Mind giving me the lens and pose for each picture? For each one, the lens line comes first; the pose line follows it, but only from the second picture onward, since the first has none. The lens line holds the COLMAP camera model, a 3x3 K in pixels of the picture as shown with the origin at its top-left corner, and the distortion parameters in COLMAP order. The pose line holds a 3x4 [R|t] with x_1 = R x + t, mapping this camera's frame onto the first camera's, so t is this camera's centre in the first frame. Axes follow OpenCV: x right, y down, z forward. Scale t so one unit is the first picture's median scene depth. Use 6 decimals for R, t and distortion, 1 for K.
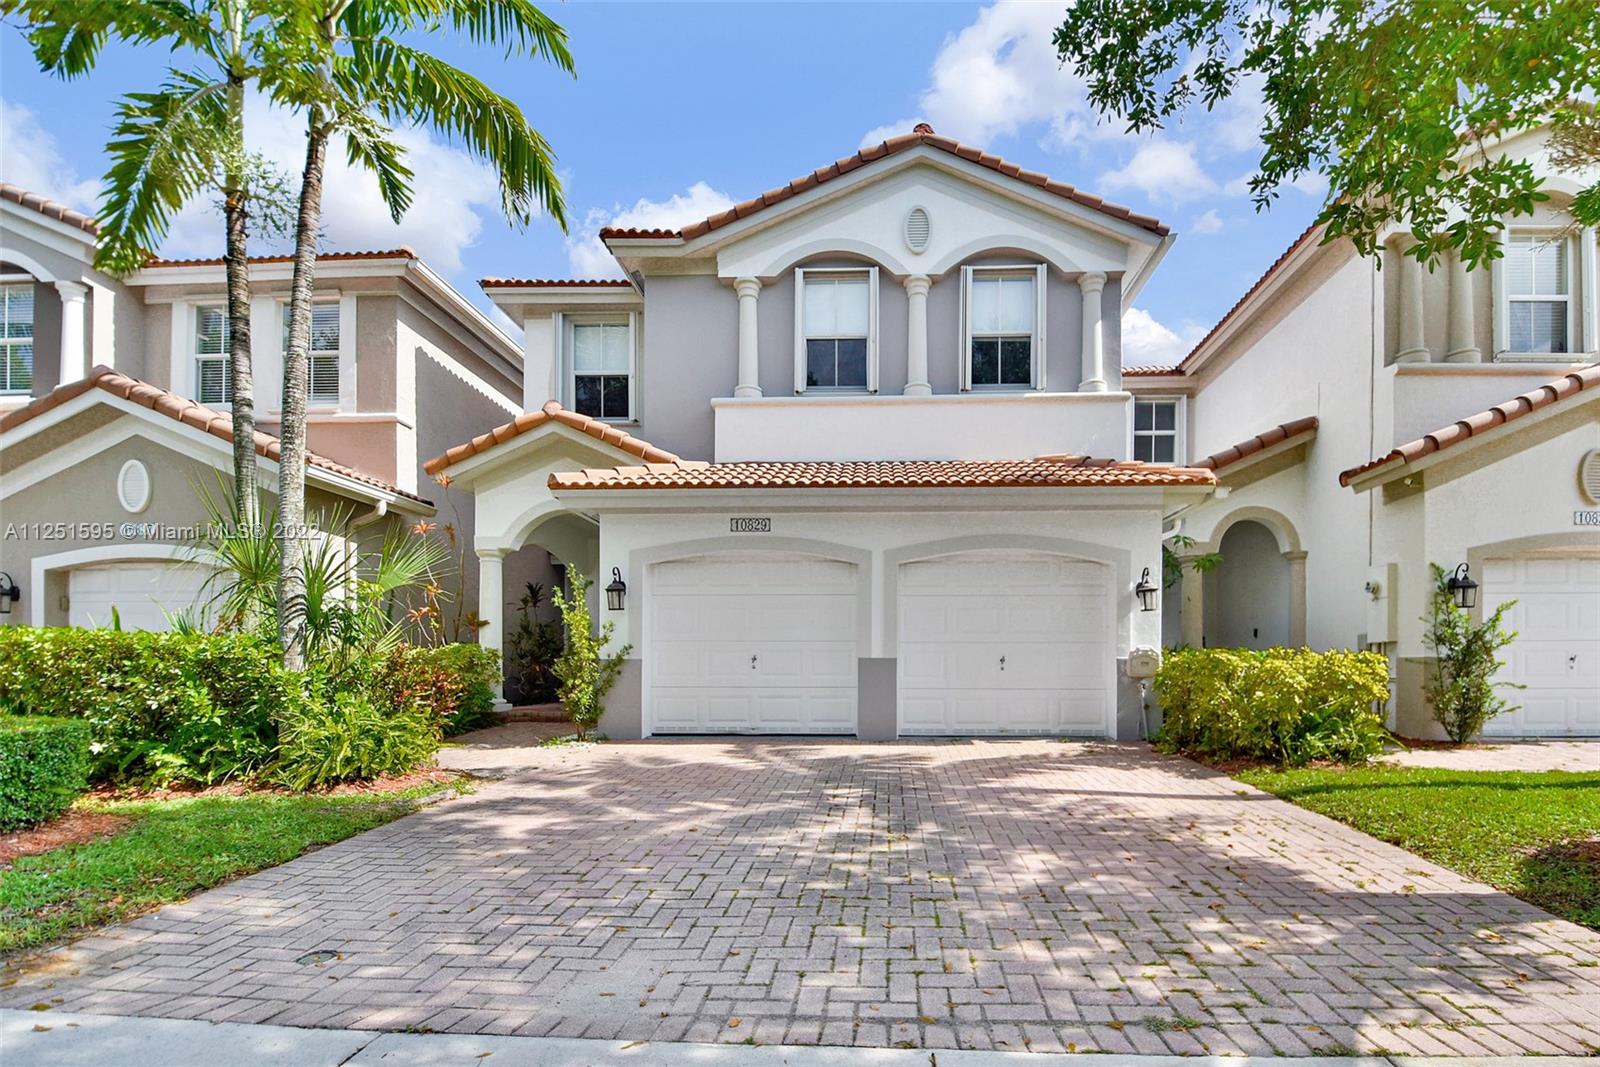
lens RADIAL K [[720.7, 0, 802.8], [0, 720.7, 617.3], [0, 0, 1]] dist [-0.000657, -0.008654]
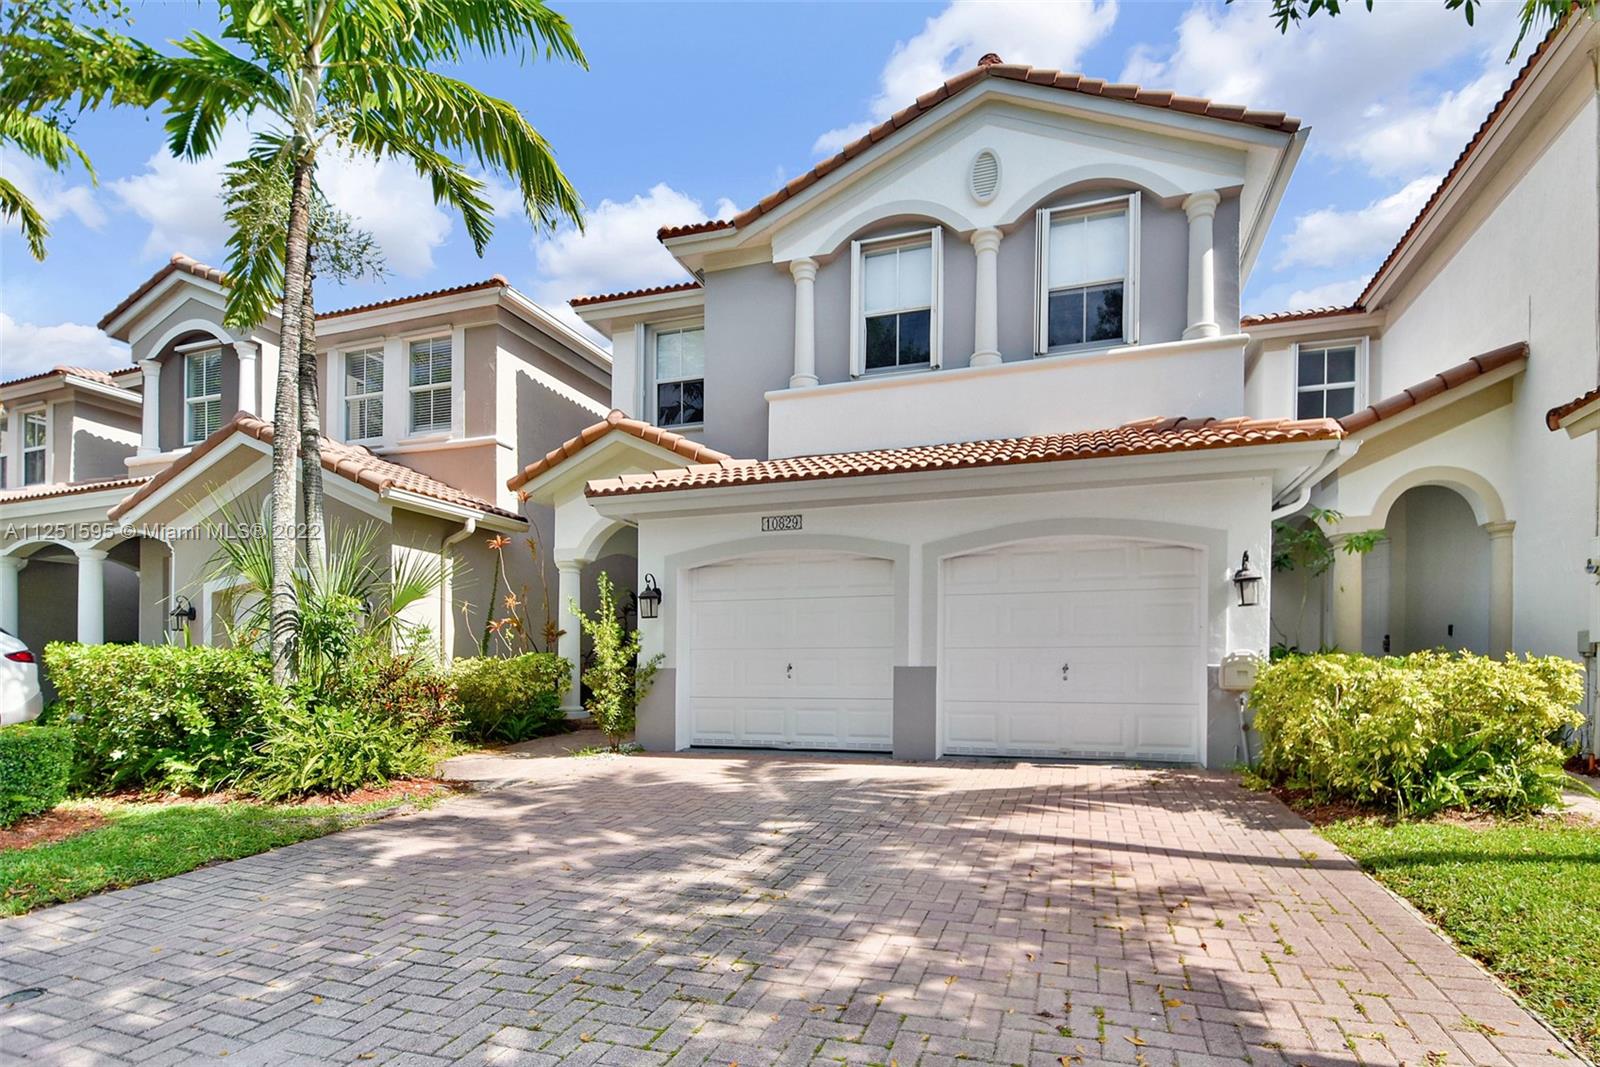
lens RADIAL K [[720.0, 0, 799.6], [0, 720.0, 628.4], [0, 0, 1]] dist [0.015048, -0.019252]
pose [[0.971365, -0.016948, -0.236986, 0.160770], [0.019317, 0.999784, 0.007677, 0.000355], [0.236804, -0.012035, 0.971483, 0.098946]]
